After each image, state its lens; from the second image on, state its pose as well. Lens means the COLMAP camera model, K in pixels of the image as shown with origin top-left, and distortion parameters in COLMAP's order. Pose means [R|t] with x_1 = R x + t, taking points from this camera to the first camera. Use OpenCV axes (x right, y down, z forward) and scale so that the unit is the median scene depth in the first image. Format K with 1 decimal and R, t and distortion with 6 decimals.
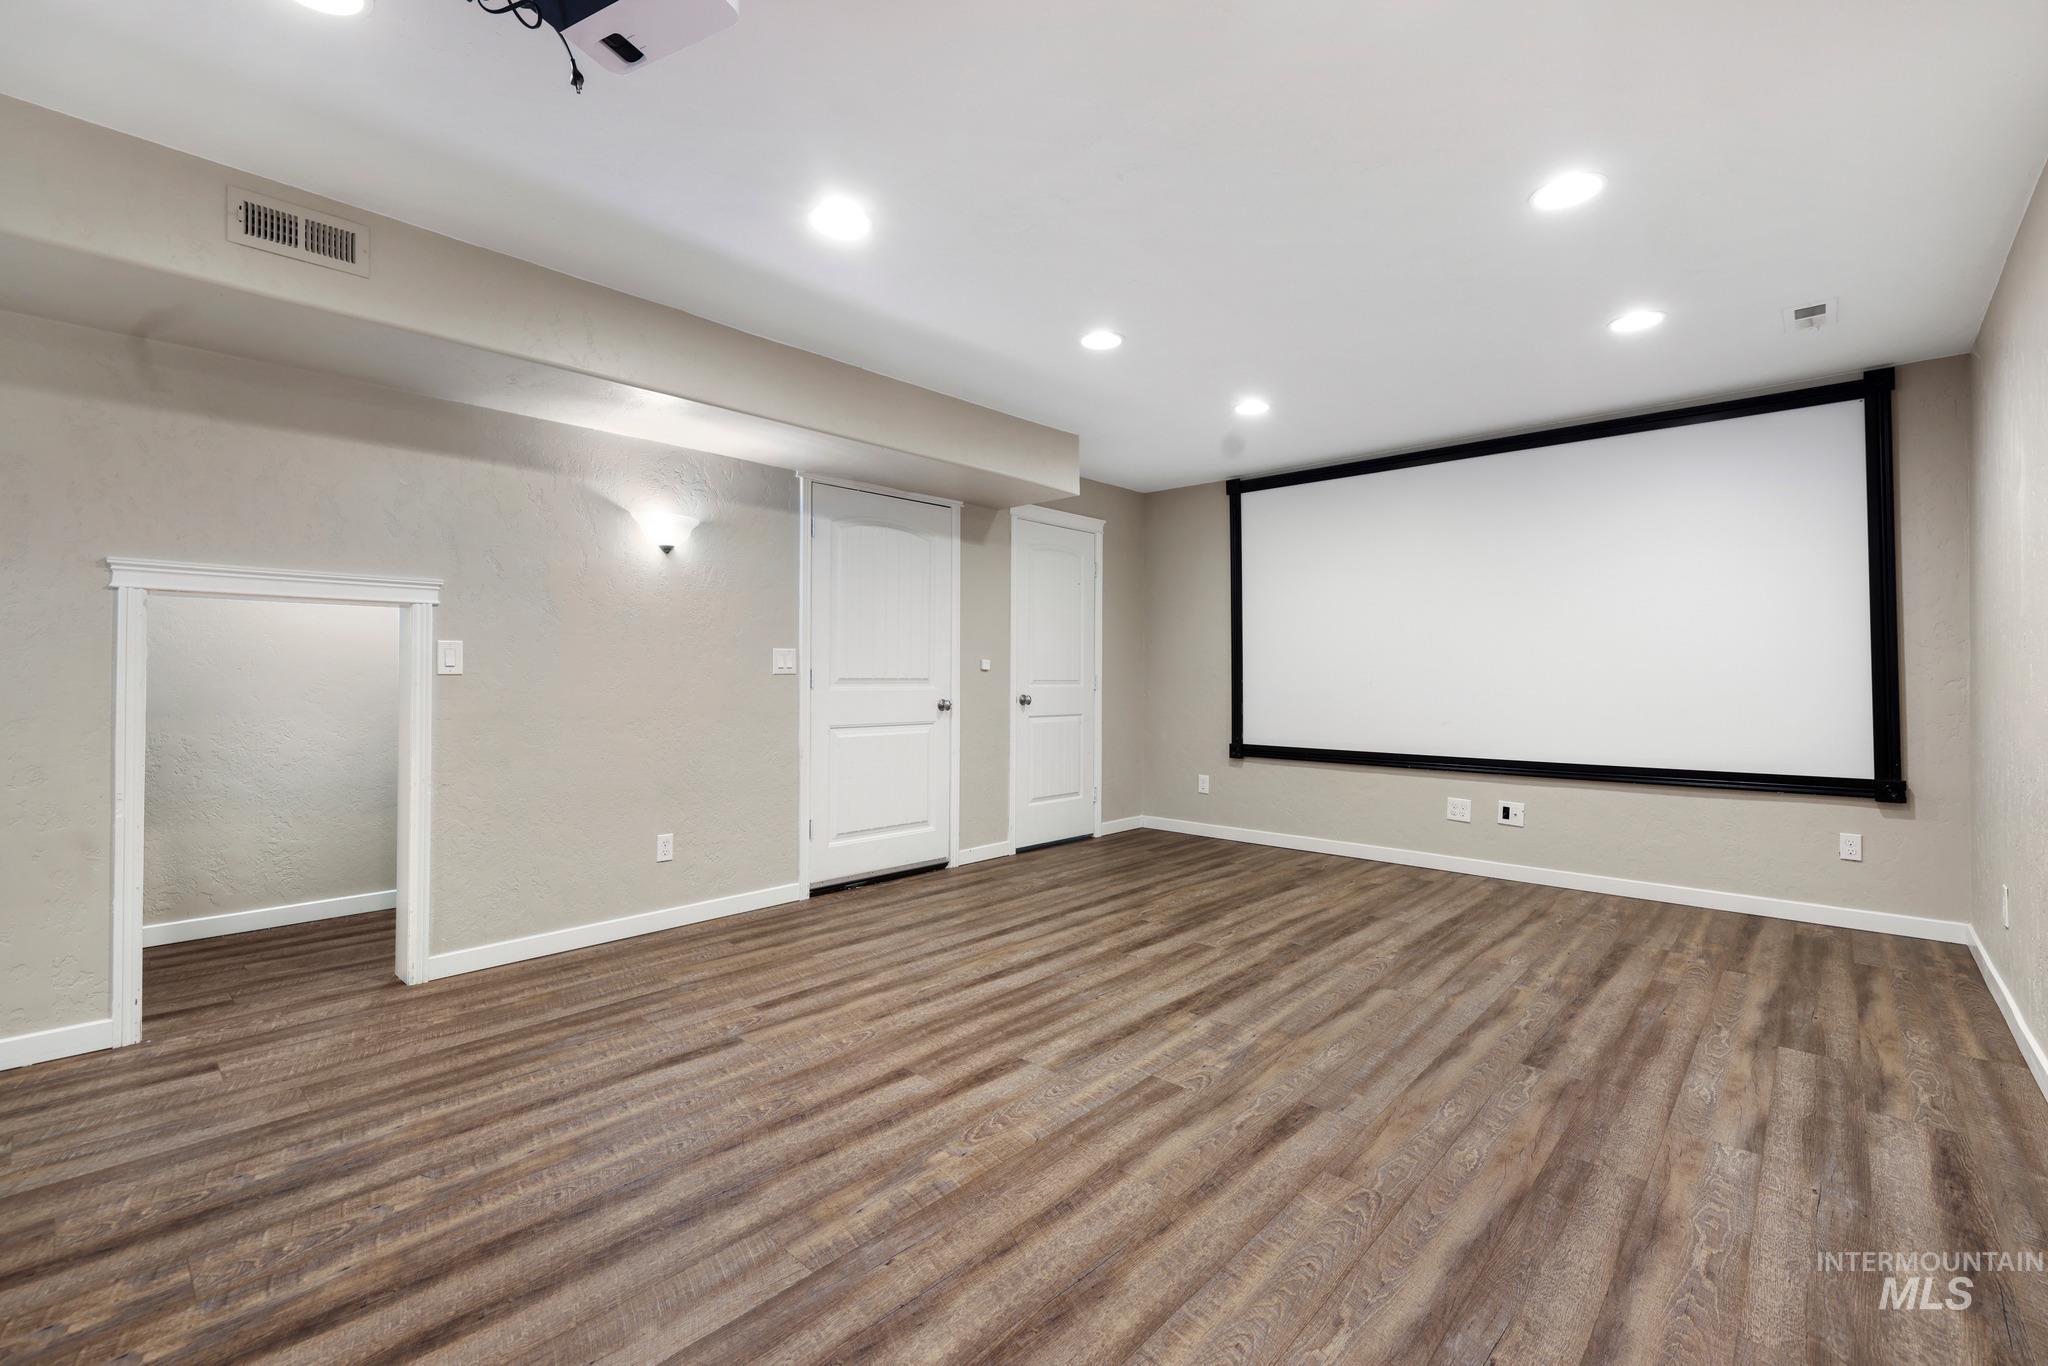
lens RADIAL K [[884.5, 0, 1014.8], [0, 884.5, 669.8], [0, 0, 1]] dist [-0.001464, 0.000578]
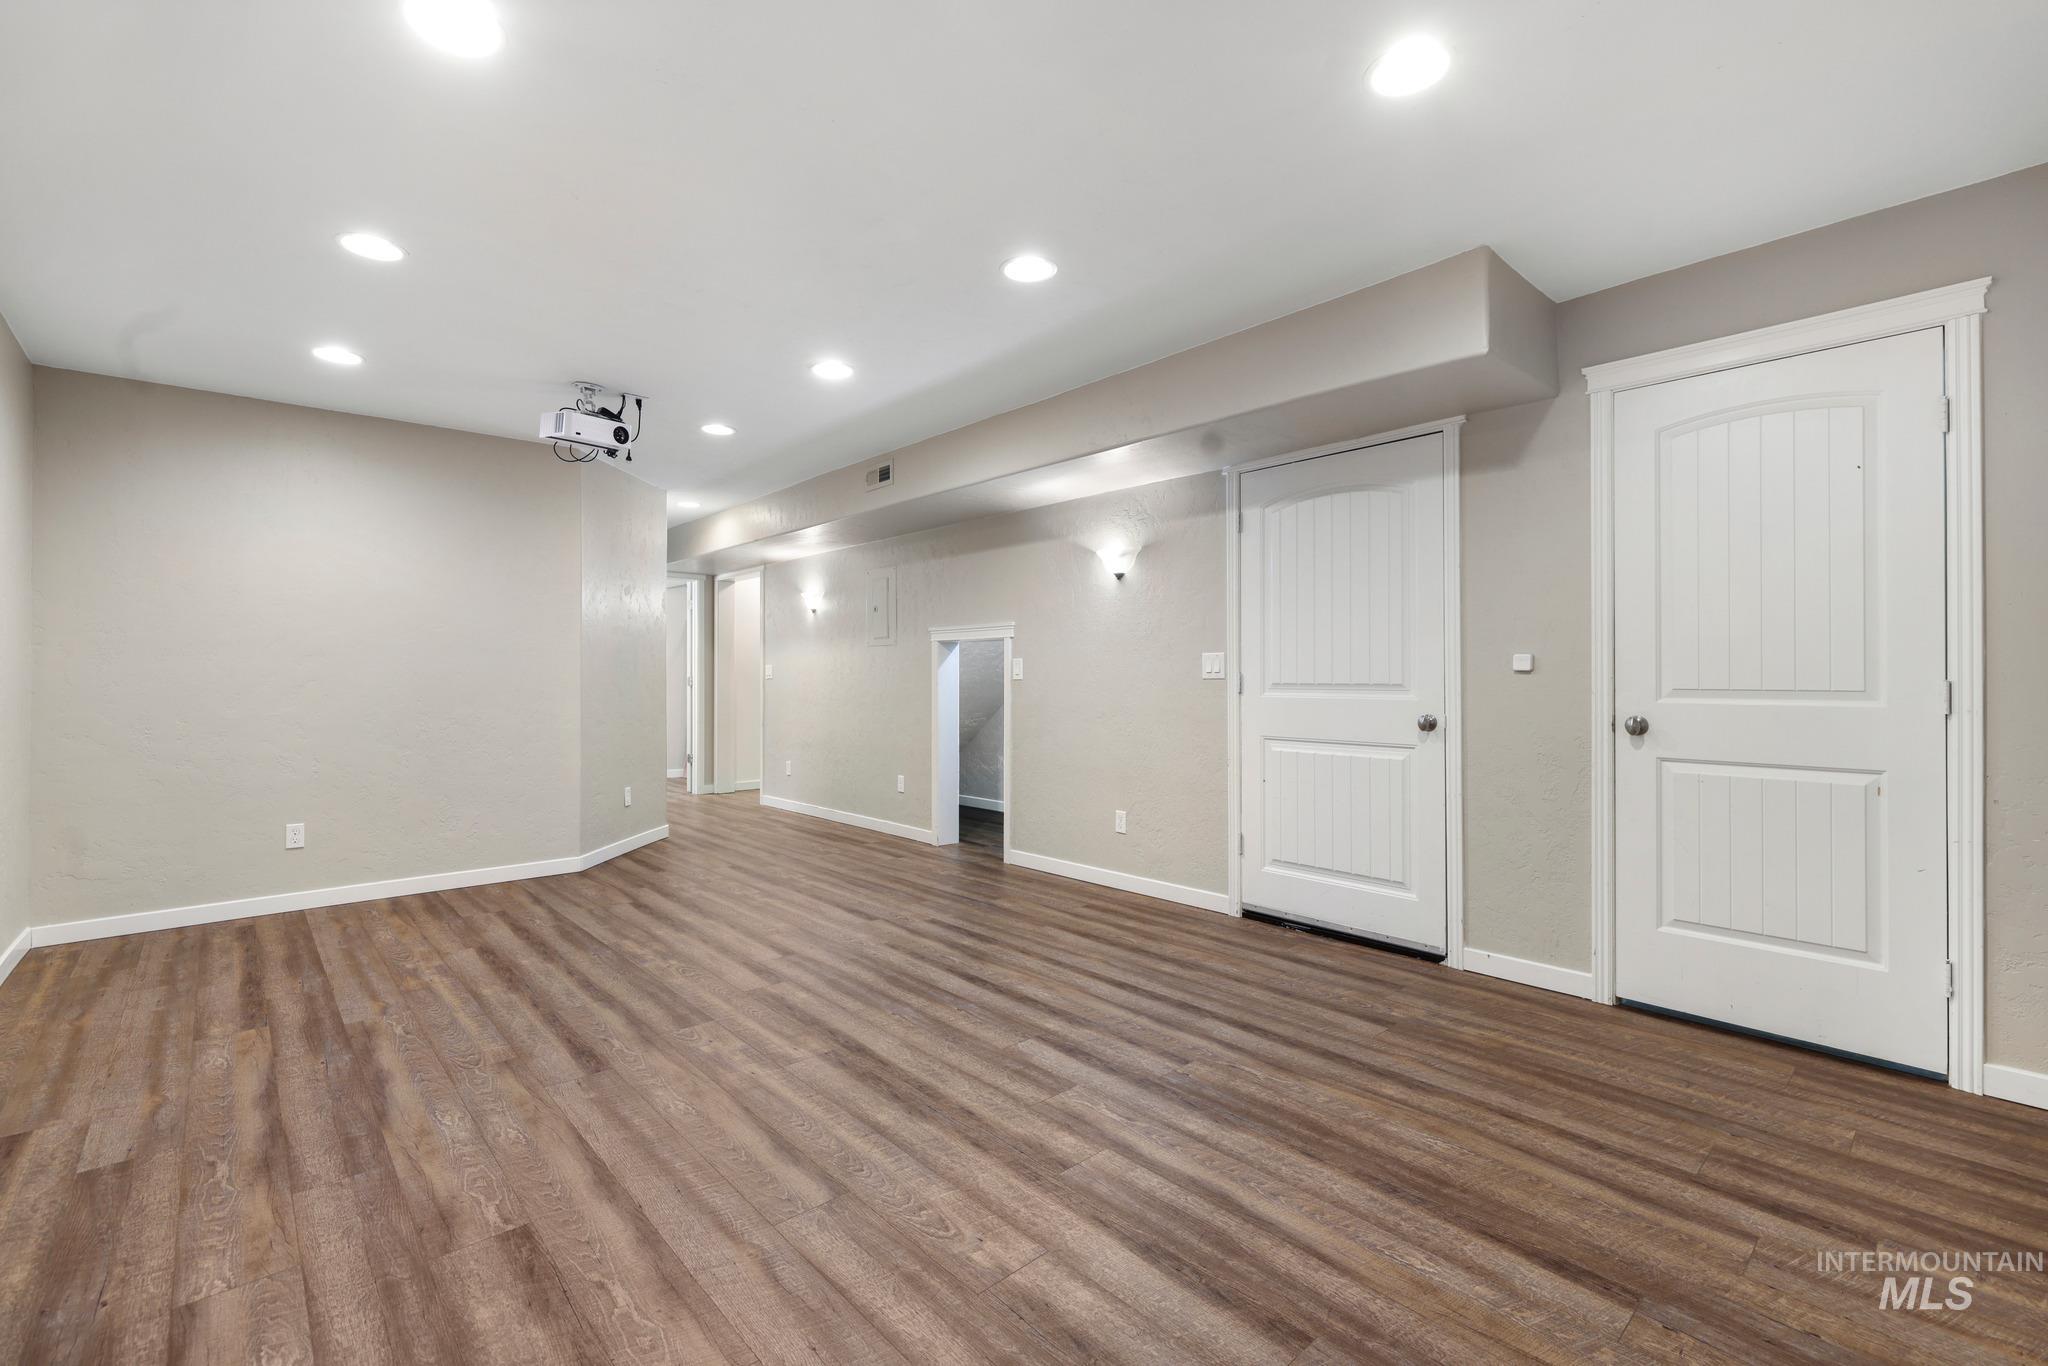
lens RADIAL K [[884.5, 0, 1014.7], [0, 884.5, 683.1], [0, 0, 1]] dist [-0.001464, 0.000578]
pose [[-0.094307, 0.005405, -0.995529, 1.020451], [0.007231, 0.999963, 0.004744, 0.004532], [0.995517, -0.006751, -0.094342, 1.197664]]
